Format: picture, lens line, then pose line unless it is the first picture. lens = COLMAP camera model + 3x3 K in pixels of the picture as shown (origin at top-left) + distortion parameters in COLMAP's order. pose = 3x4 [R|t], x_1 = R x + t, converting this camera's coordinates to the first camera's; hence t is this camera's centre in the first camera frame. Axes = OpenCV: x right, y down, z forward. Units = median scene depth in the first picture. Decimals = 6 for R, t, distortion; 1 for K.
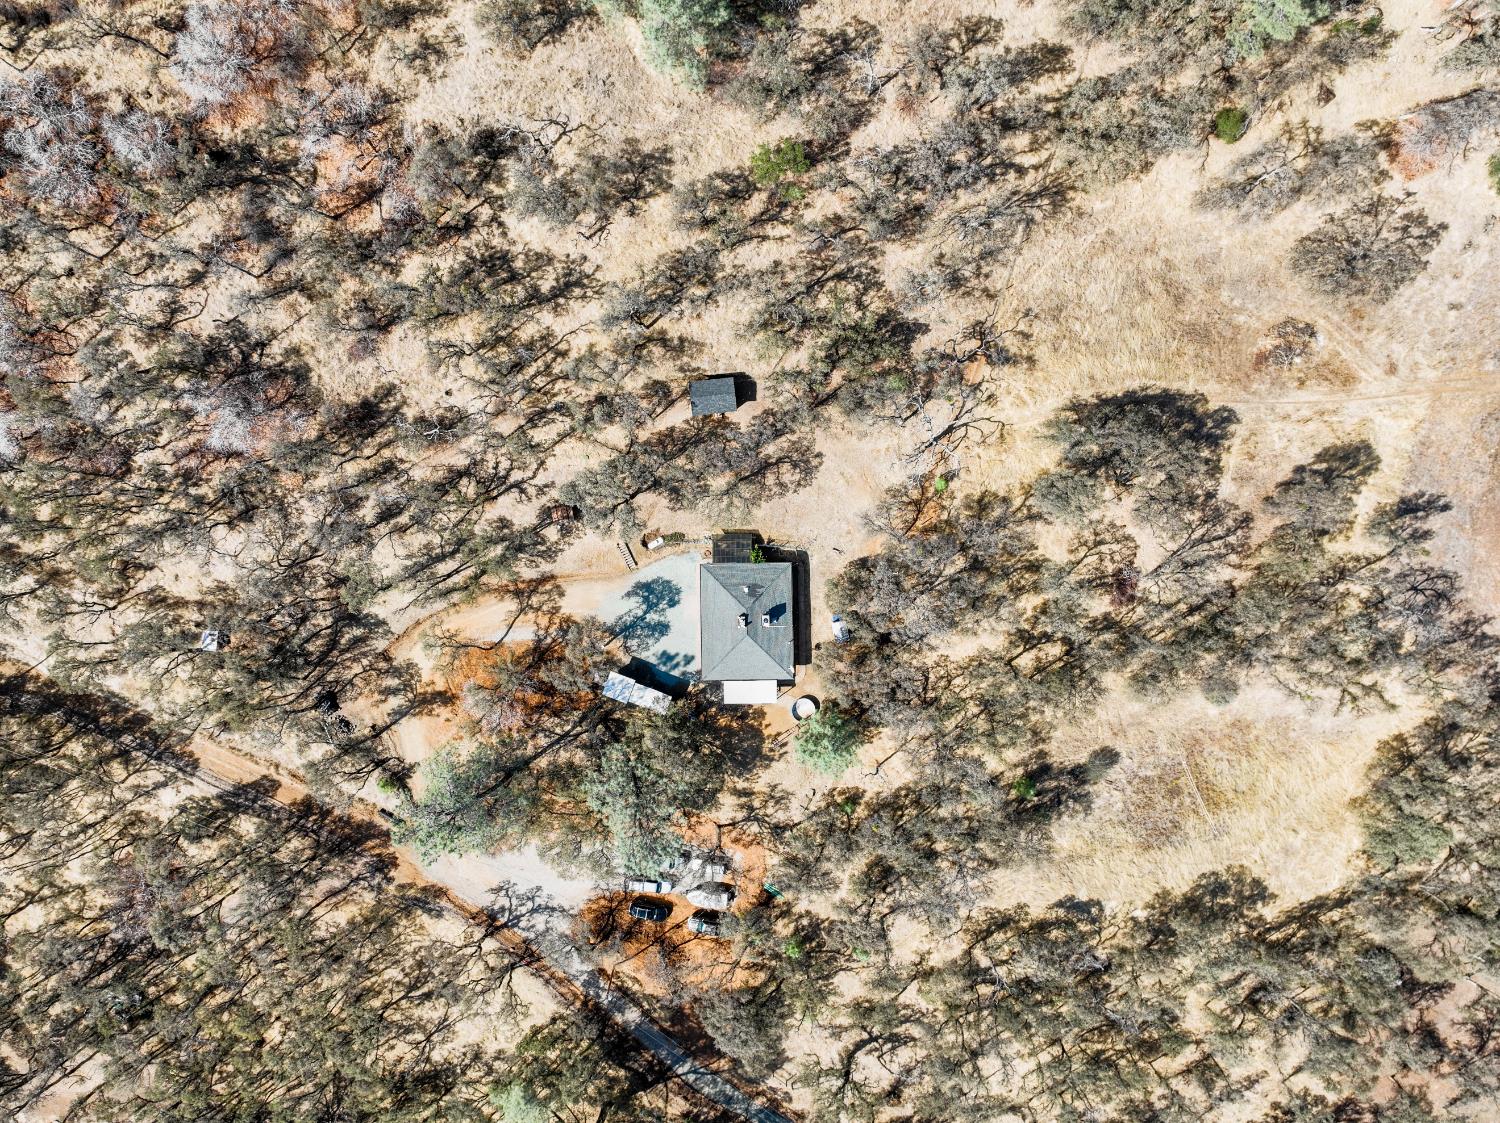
lens RADIAL K [[1068.9, 0, 749.4], [0, 1068.9, 562.1], [0, 0, 1]] dist [0.000064, 0.015995]
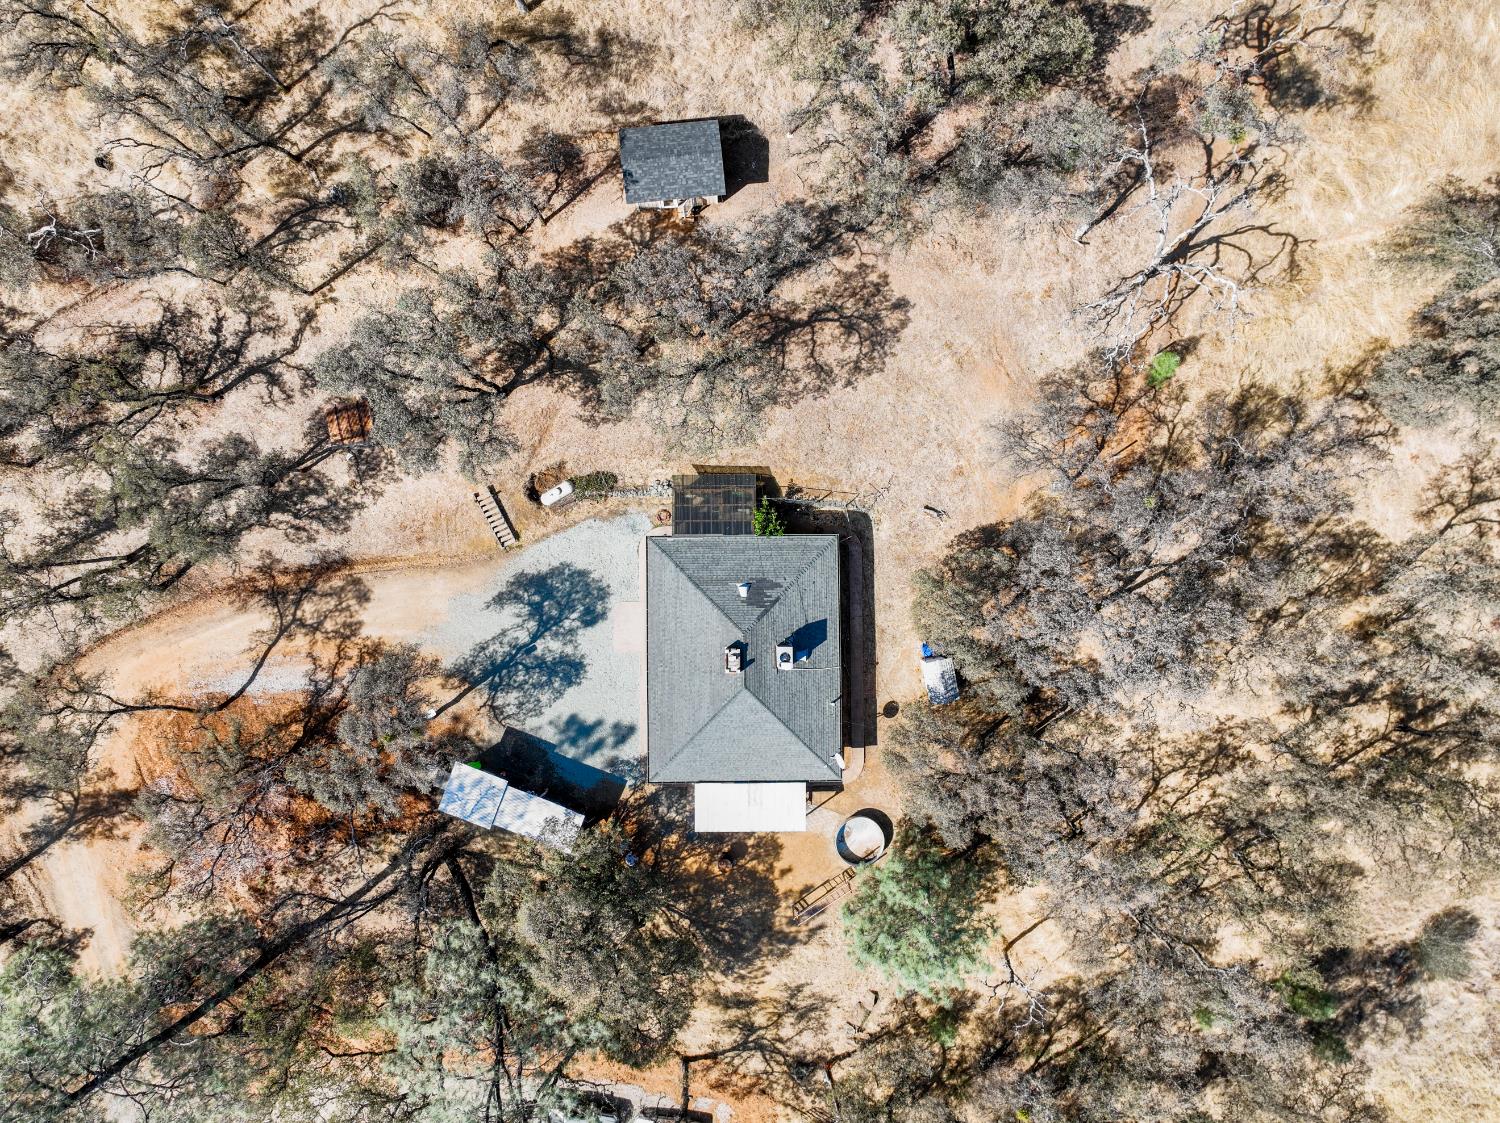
lens RADIAL K [[1068.9, 0, 749.5], [0, 1068.9, 566.9], [0, 0, 1]] dist [0.000064, 0.015995]
pose [[0.999937, 0.006888, 0.008841, -0.004351], [-0.006909, 0.999973, 0.002326, 0.013952], [-0.008825, -0.002387, 0.999958, 0.520224]]
